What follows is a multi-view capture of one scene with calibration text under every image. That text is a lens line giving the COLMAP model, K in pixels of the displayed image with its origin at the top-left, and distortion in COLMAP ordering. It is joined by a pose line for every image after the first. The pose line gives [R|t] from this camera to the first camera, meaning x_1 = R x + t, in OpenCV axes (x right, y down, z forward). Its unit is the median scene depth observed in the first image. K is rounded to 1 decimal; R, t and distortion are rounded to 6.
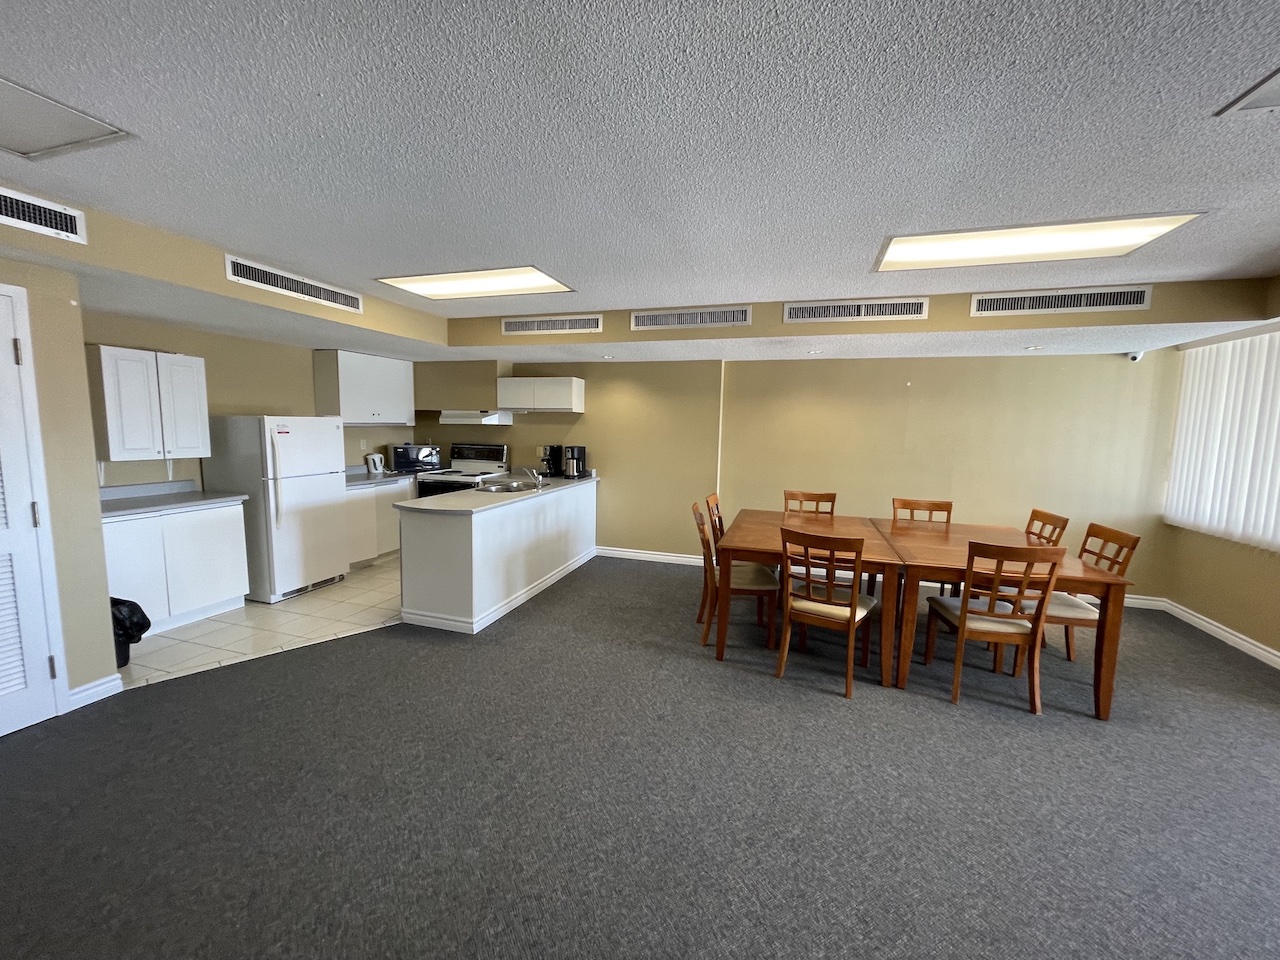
lens RADIAL K [[511.9, 0, 632.4], [0, 511.9, 476.8], [0, 0, 1]] dist [-0.004318, 0.001283]
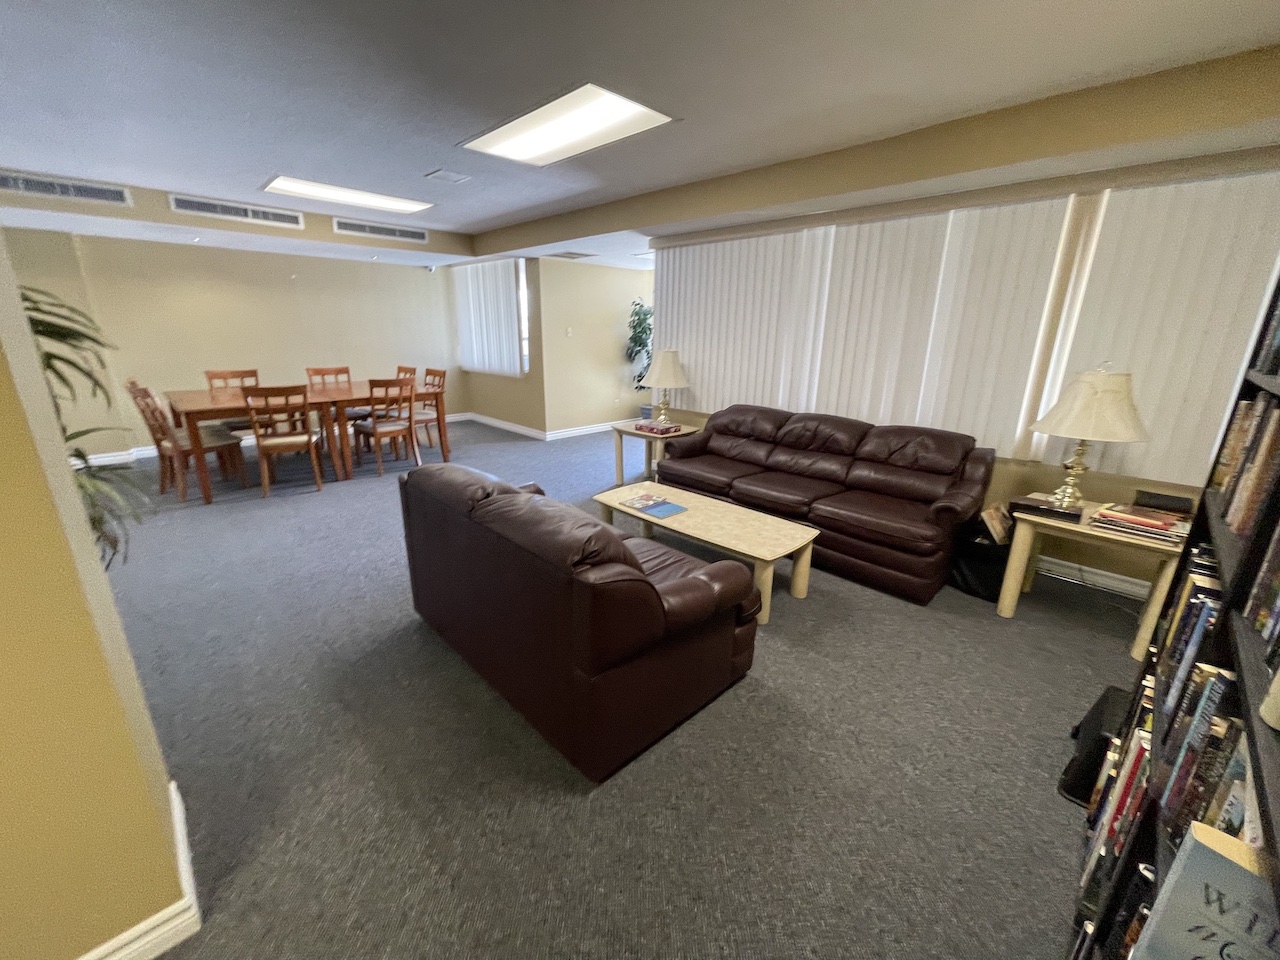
lens RADIAL K [[511.9, 0, 632.4], [0, 511.9, 481.5], [0, 0, 1]] dist [-0.004318, 0.001283]
pose [[0.462463, -0.268564, 0.844986, -0.384142], [0.085352, 0.962081, 0.259068, 0.068538], [-0.882521, -0.047688, 0.467850, -0.488844]]
